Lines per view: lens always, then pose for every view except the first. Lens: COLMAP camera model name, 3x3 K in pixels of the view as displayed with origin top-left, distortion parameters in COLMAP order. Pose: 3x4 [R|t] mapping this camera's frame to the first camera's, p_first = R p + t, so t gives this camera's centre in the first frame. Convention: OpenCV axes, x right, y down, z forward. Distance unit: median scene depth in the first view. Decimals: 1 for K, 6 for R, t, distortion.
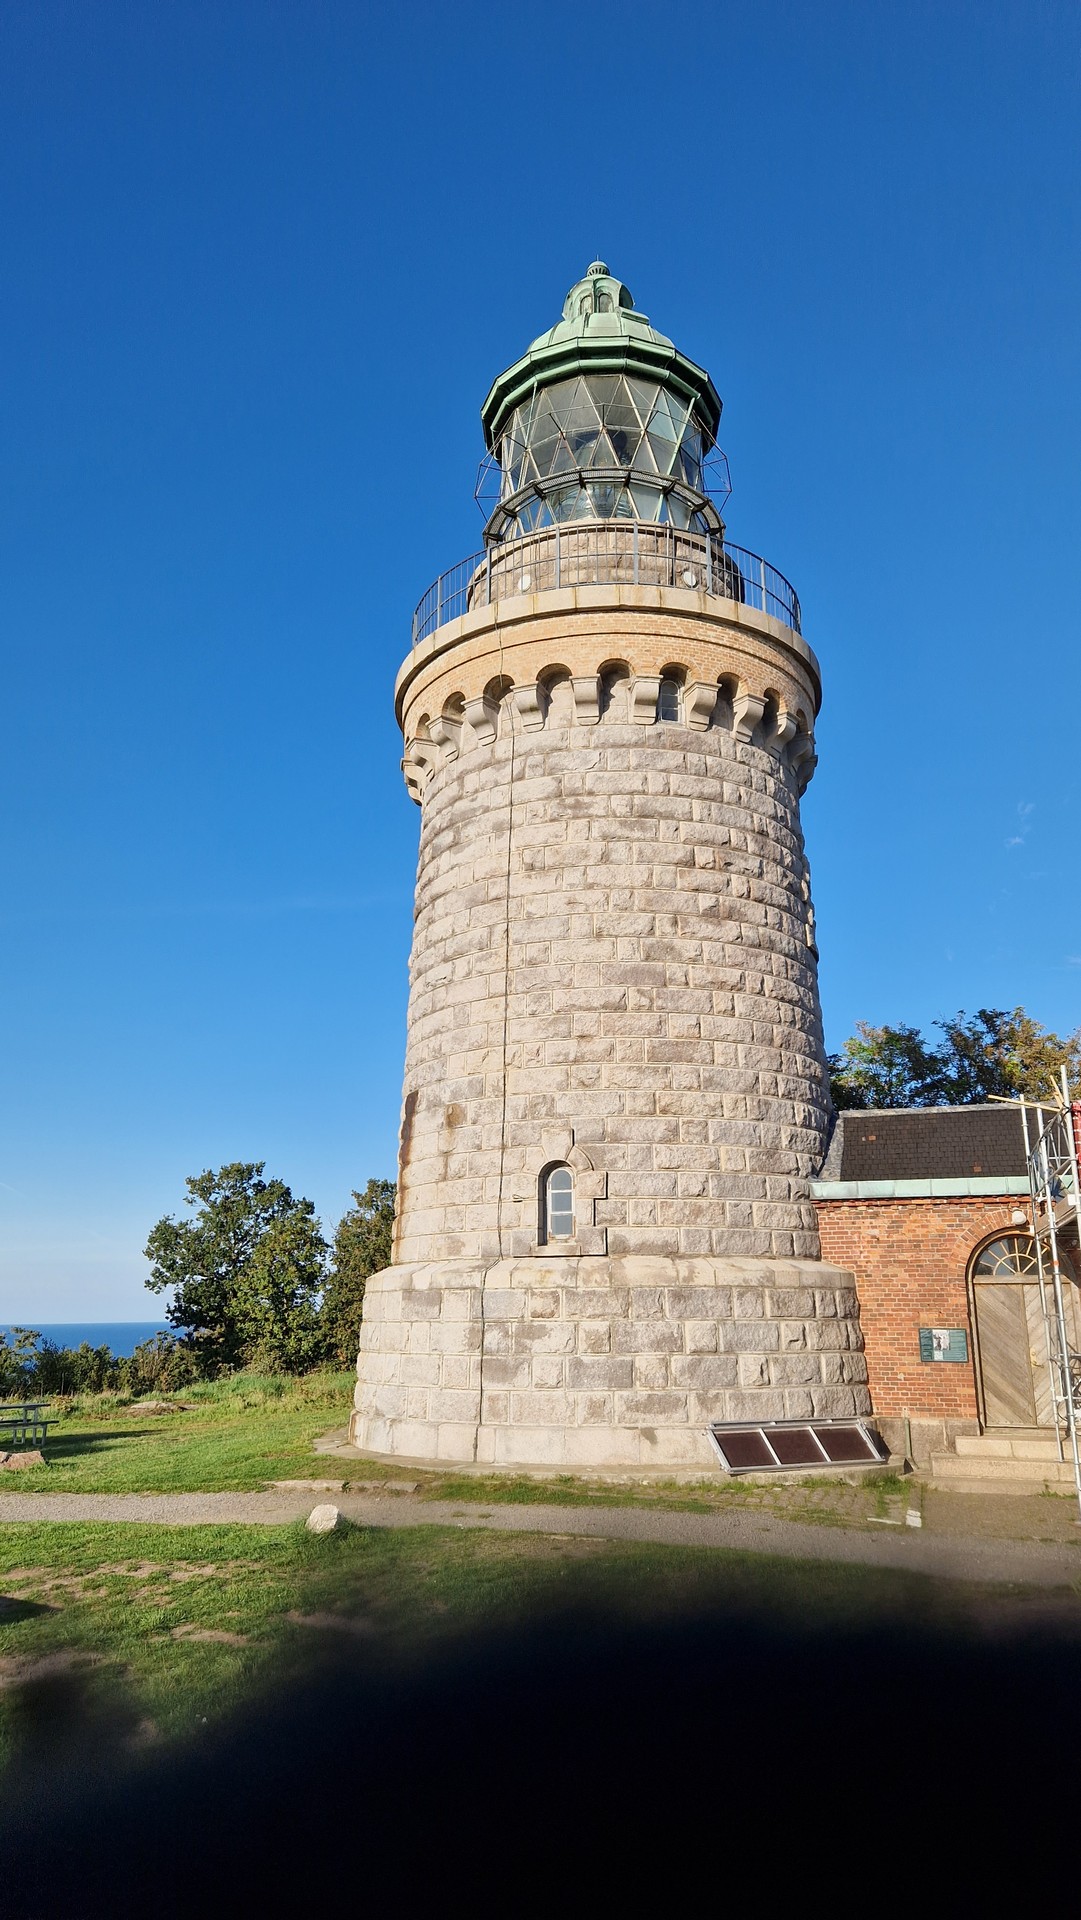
lens RADIAL K [[1263.3, 0, 542.9], [0, 1263.3, 1000.7], [0, 0, 1]] dist [0.102531, -0.110017]
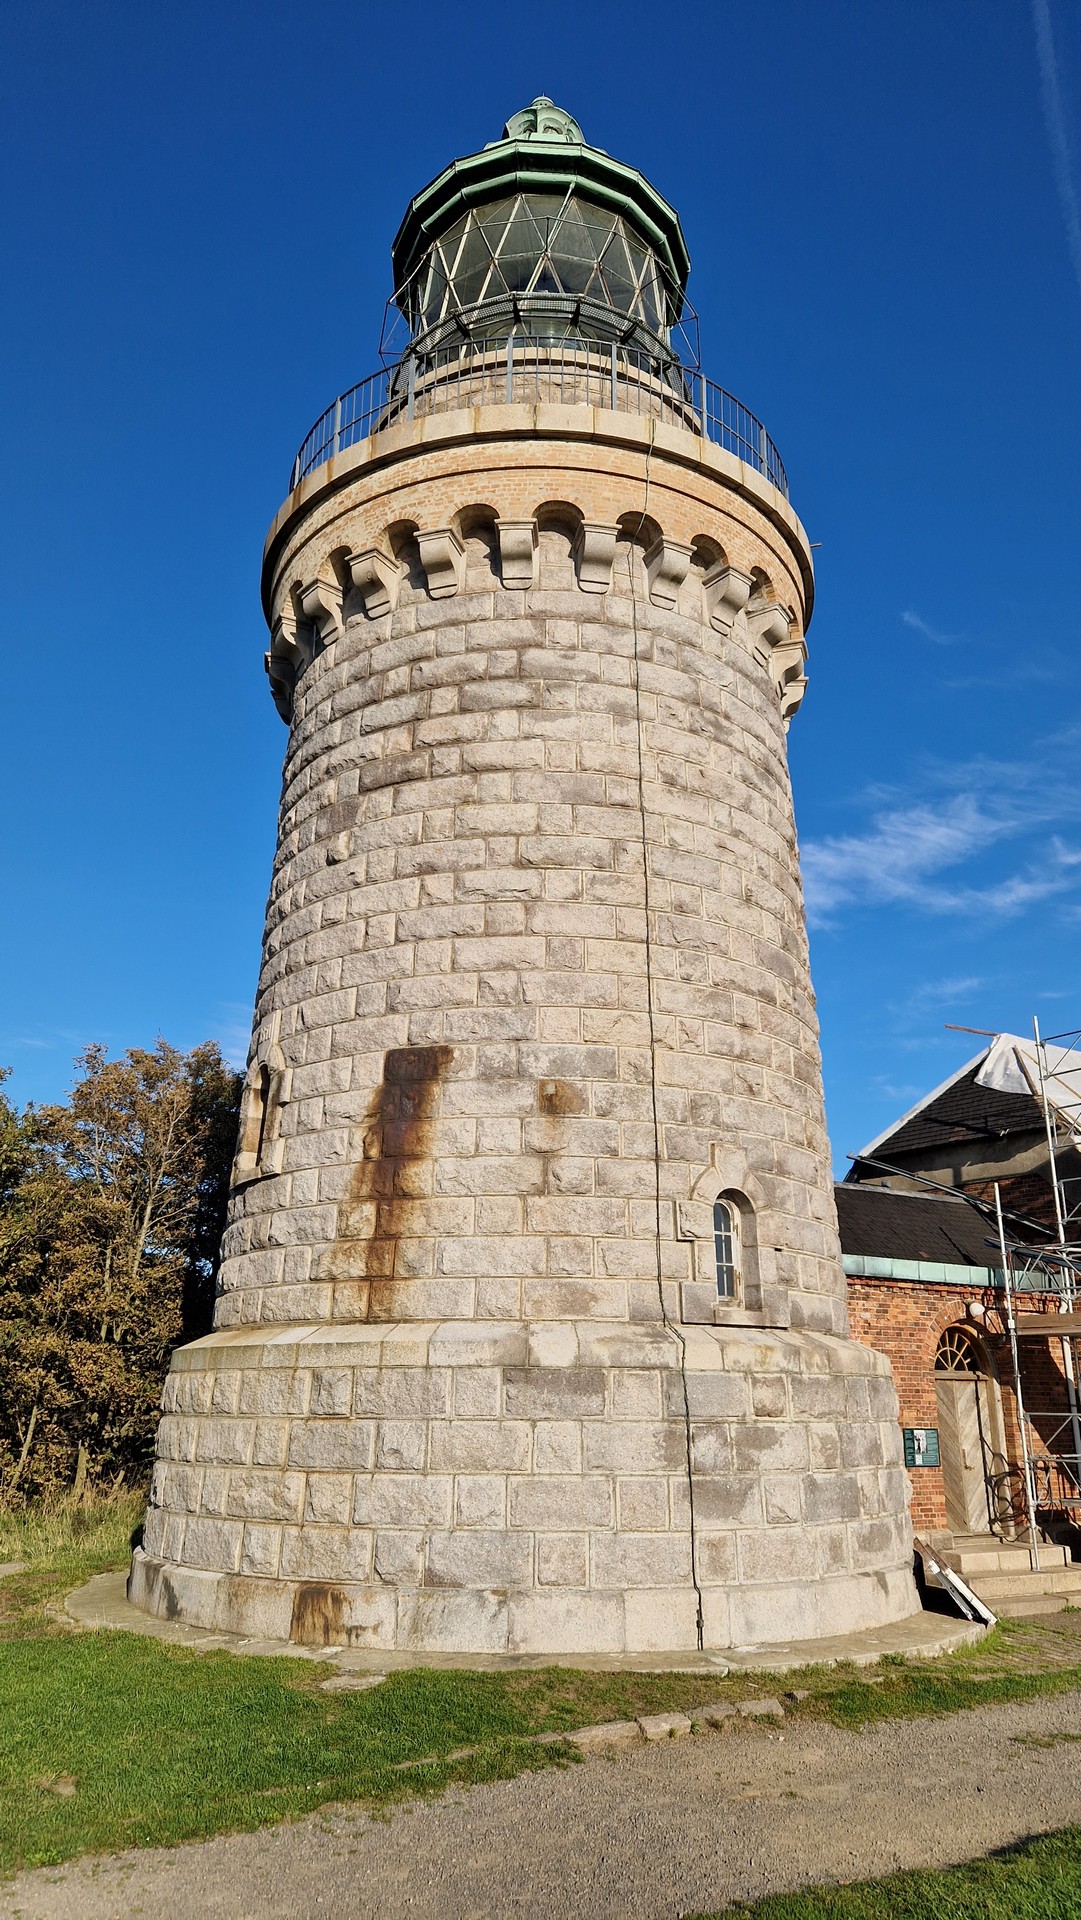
lens RADIAL K [[1263.3, 0, 542.9], [0, 1263.3, 1000.7], [0, 0, 1]] dist [0.102531, -0.110017]
pose [[0.654872, 0.237149, 0.717568, -0.577933], [-0.190965, 0.970604, -0.146495, 0.144444], [-0.731215, -0.041095, 0.680908, 0.582067]]
